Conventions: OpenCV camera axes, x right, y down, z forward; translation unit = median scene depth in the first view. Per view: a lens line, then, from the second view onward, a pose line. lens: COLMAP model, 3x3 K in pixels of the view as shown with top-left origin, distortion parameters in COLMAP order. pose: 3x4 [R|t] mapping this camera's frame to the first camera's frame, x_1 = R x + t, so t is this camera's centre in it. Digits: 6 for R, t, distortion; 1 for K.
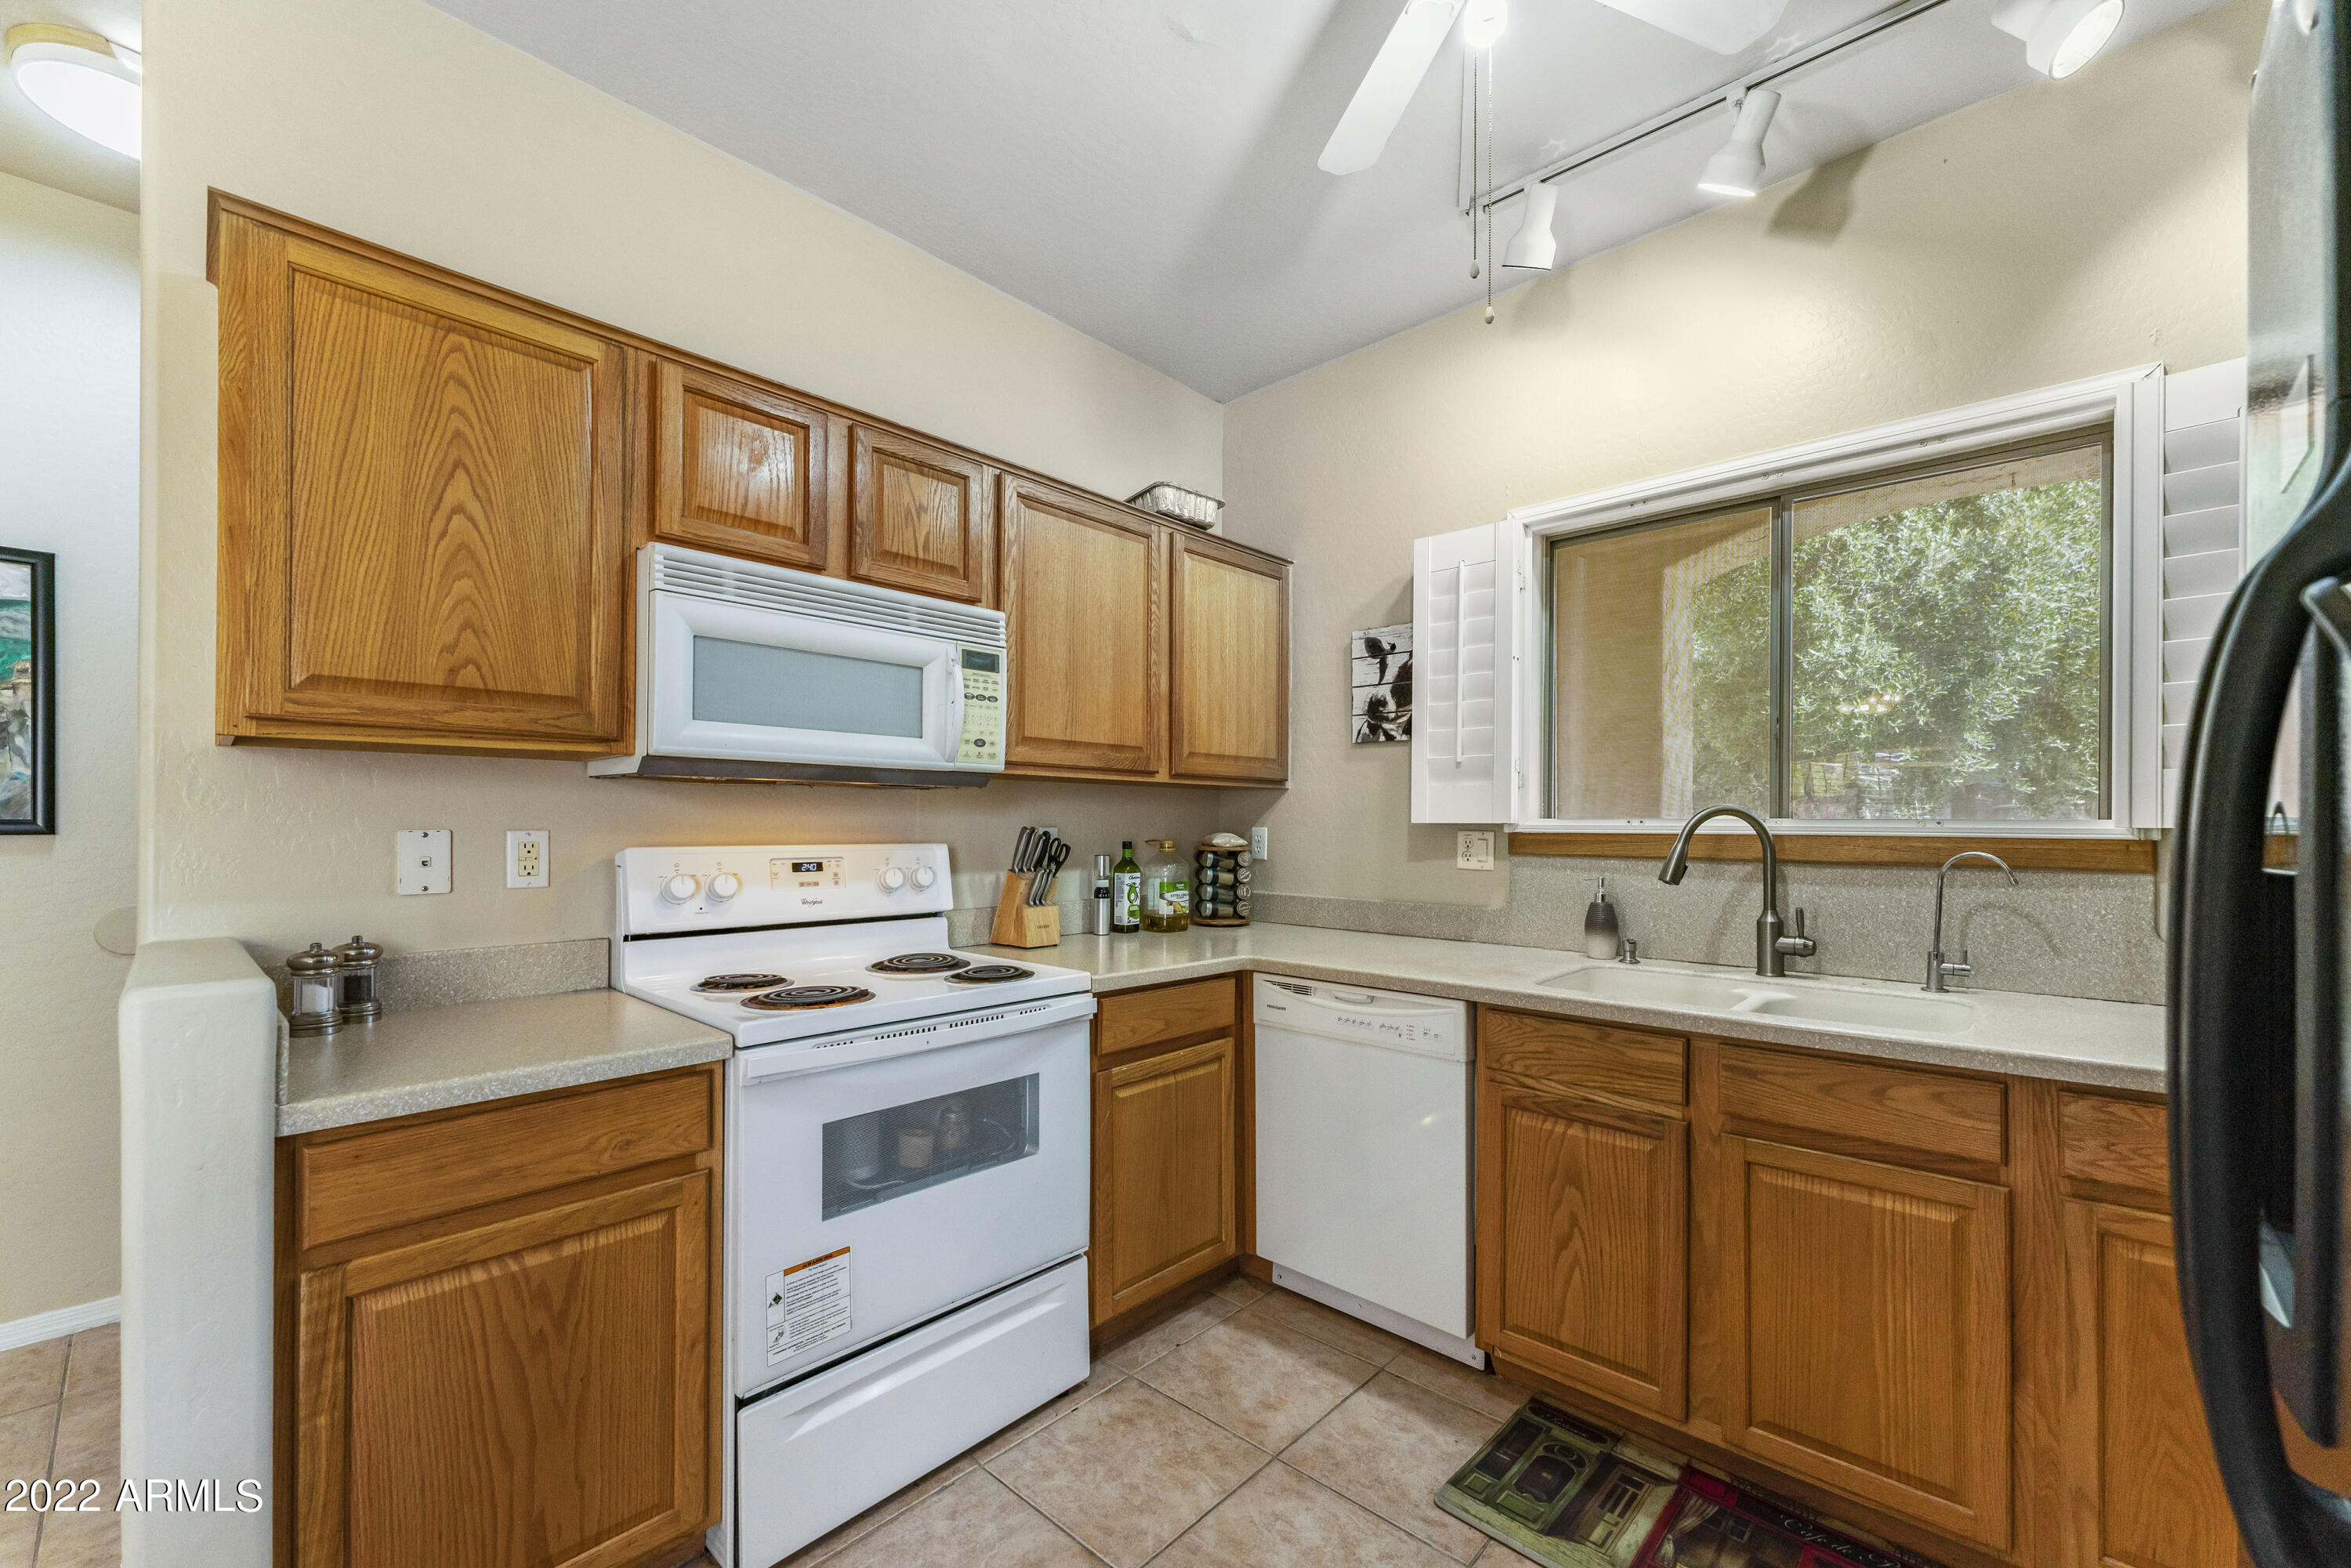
lens RADIAL K [[939.1, 0, 1187.6], [0, 939.1, 823.8], [0, 0, 1]] dist [-0.000600, 0.000513]
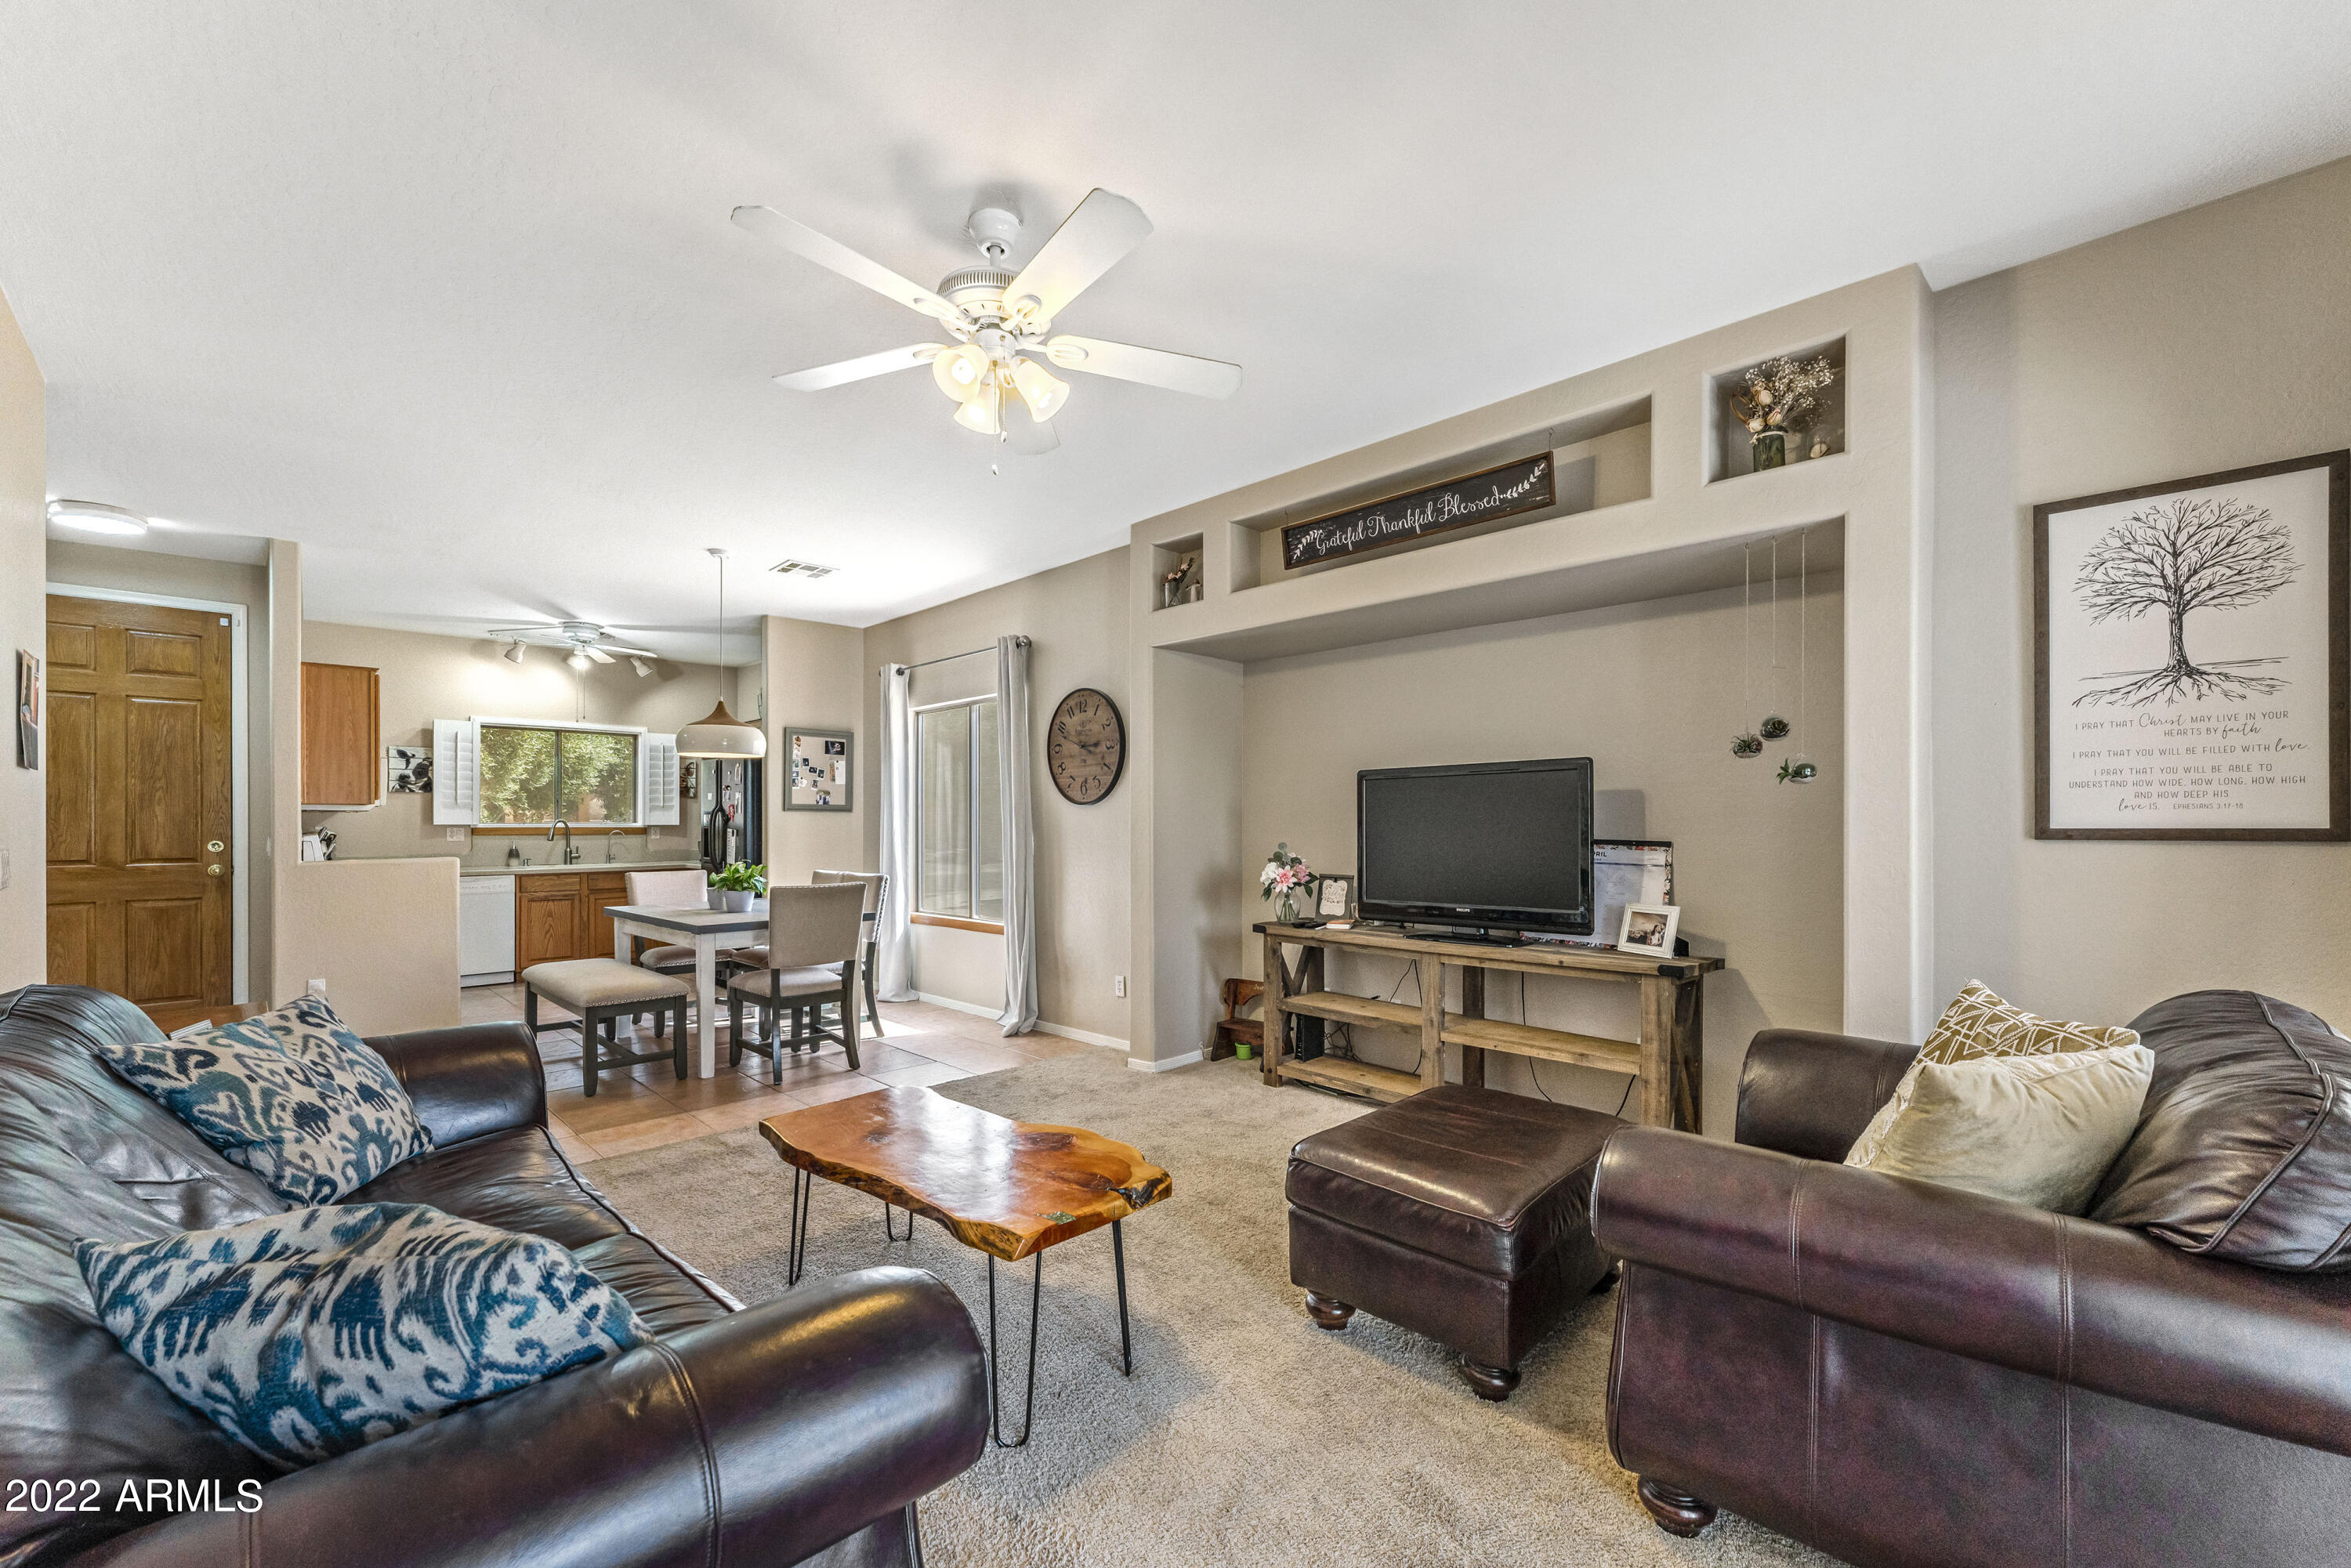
lens RADIAL K [[939.1, 0, 1190.4], [0, 939.1, 820.0], [0, 0, 1]] dist [-0.000600, 0.000513]
pose [[0.032377, -0.000267, 0.999476, -2.709460], [0.001522, 0.999999, 0.000218, -0.012583], [-0.999475, 0.001514, 0.032377, -1.425357]]
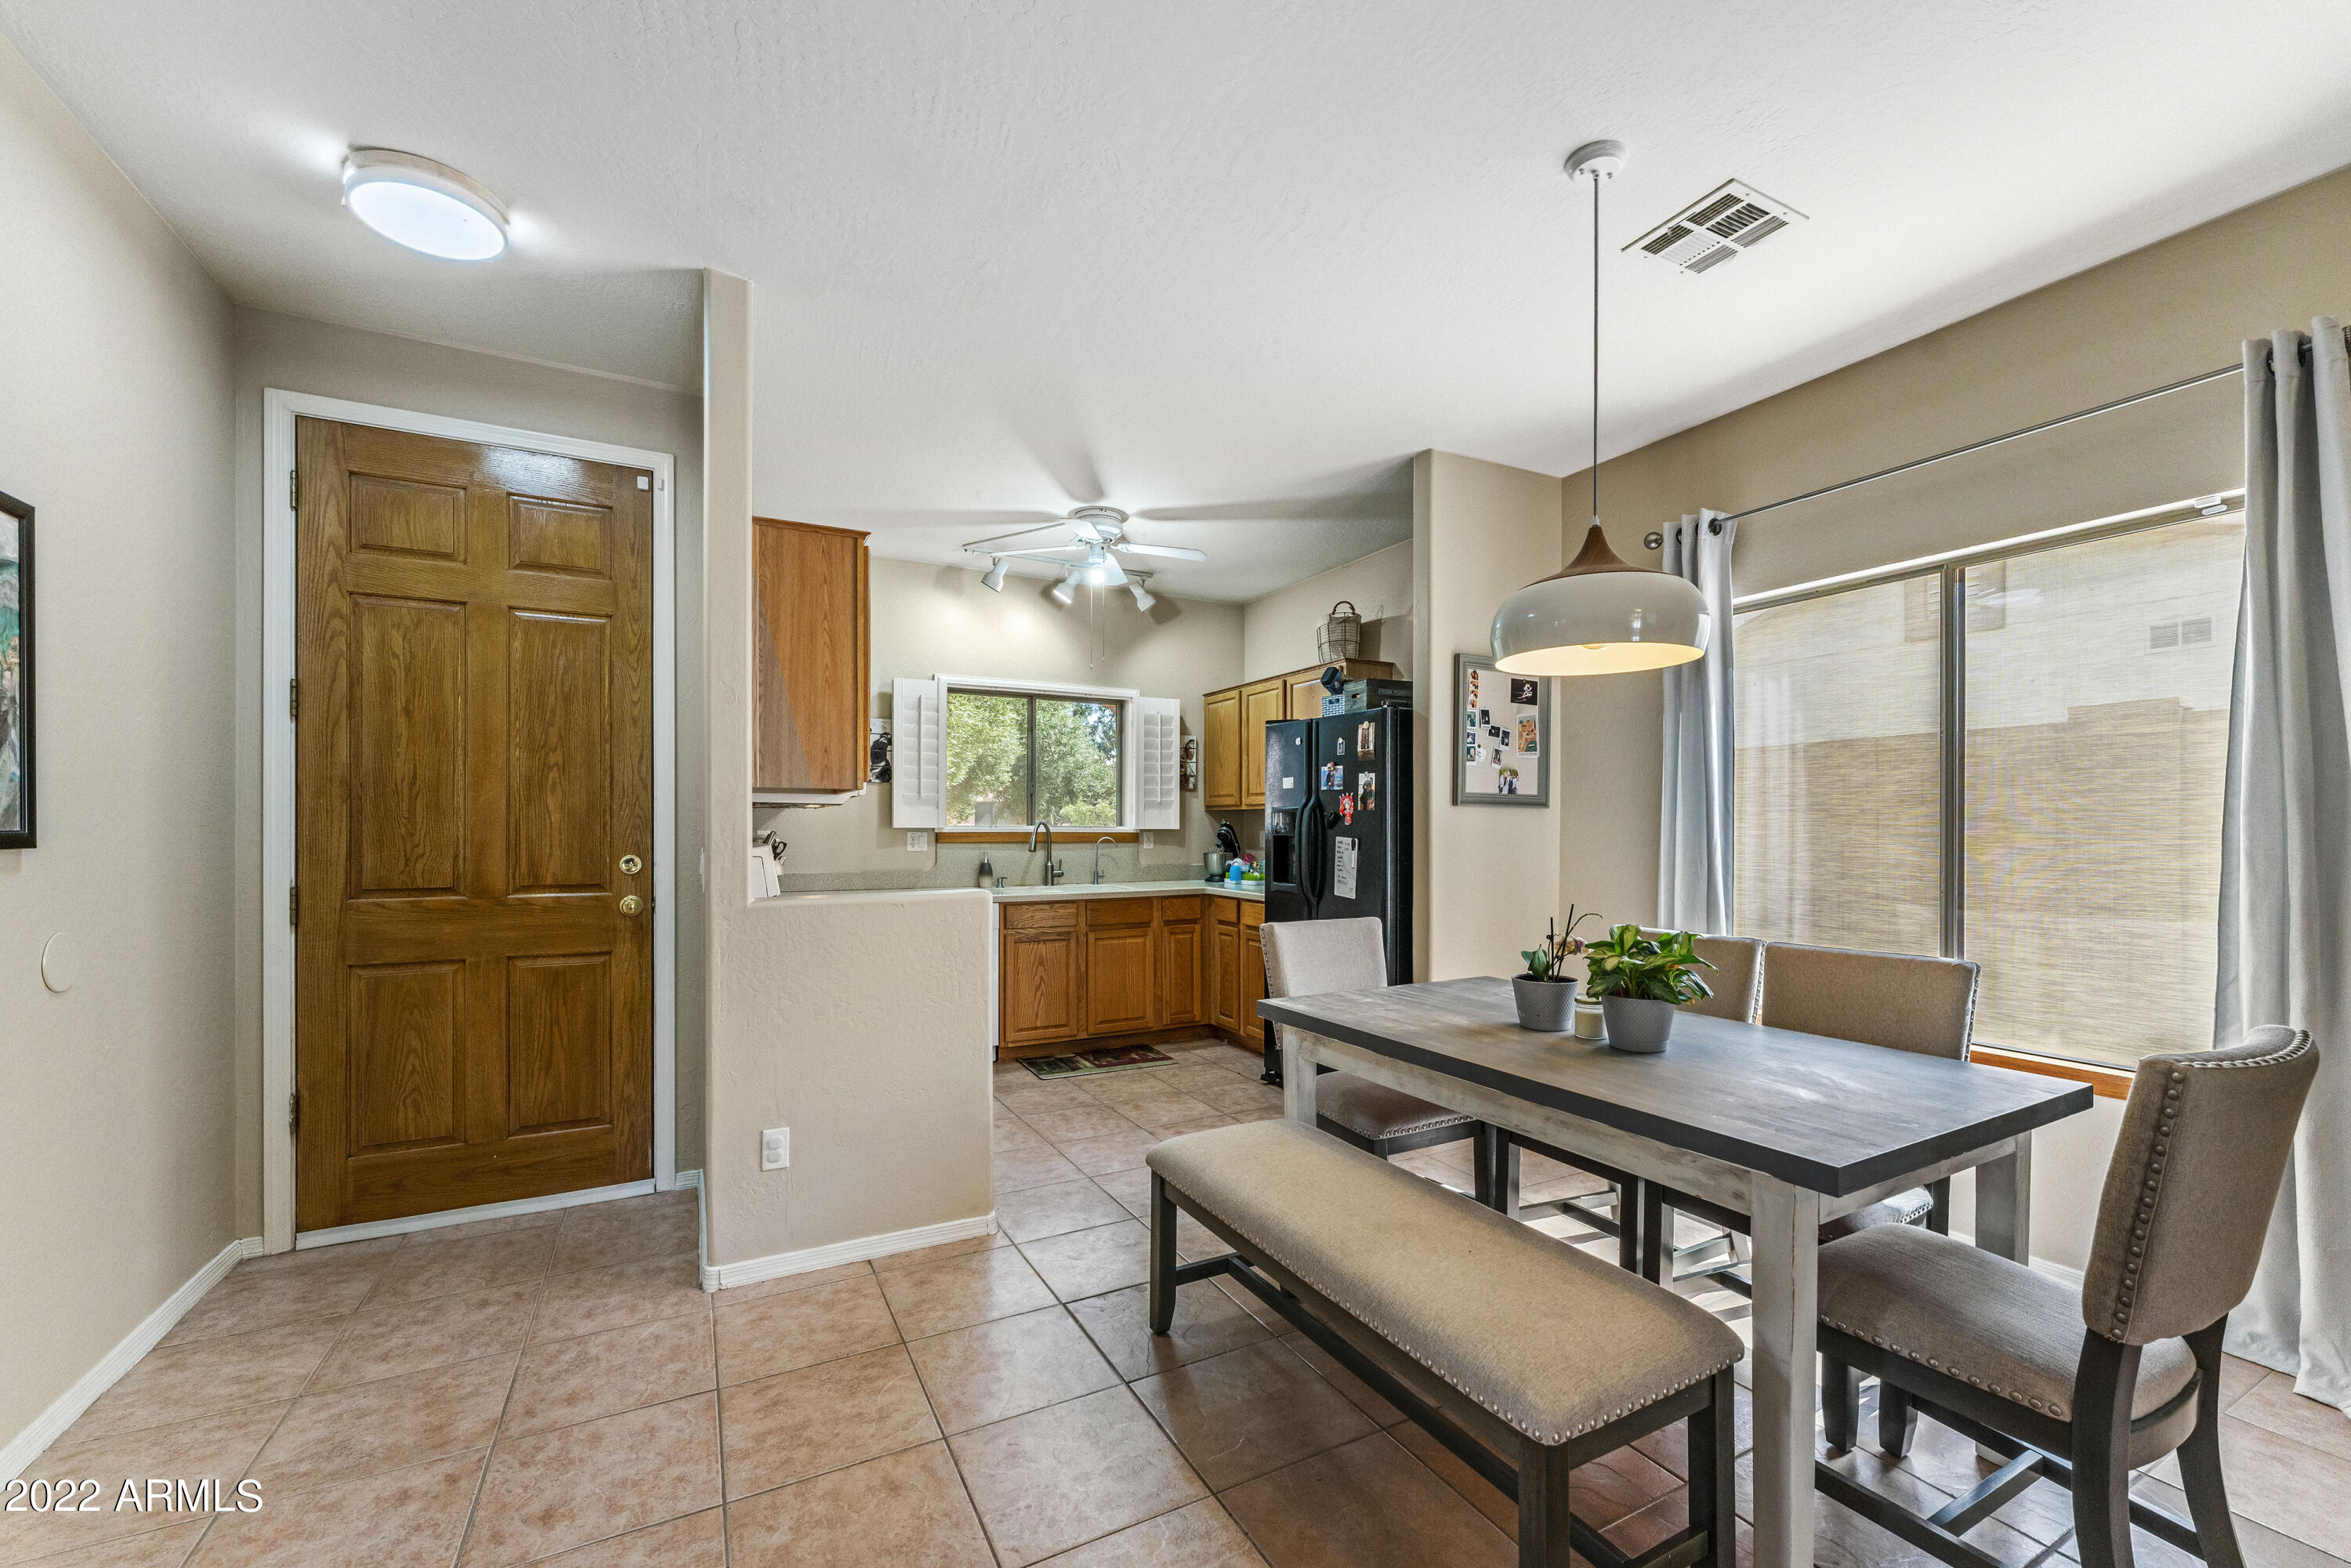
lens RADIAL K [[939.1, 0, 1191.3], [0, 939.1, 823.6], [0, 0, 1]] dist [-0.000600, 0.000513]
pose [[0.327988, 0.000276, 0.944682, -1.536115], [-0.000529, 1.000000, -0.000108, -0.010525], [-0.944682, -0.000464, 0.327988, -0.207828]]
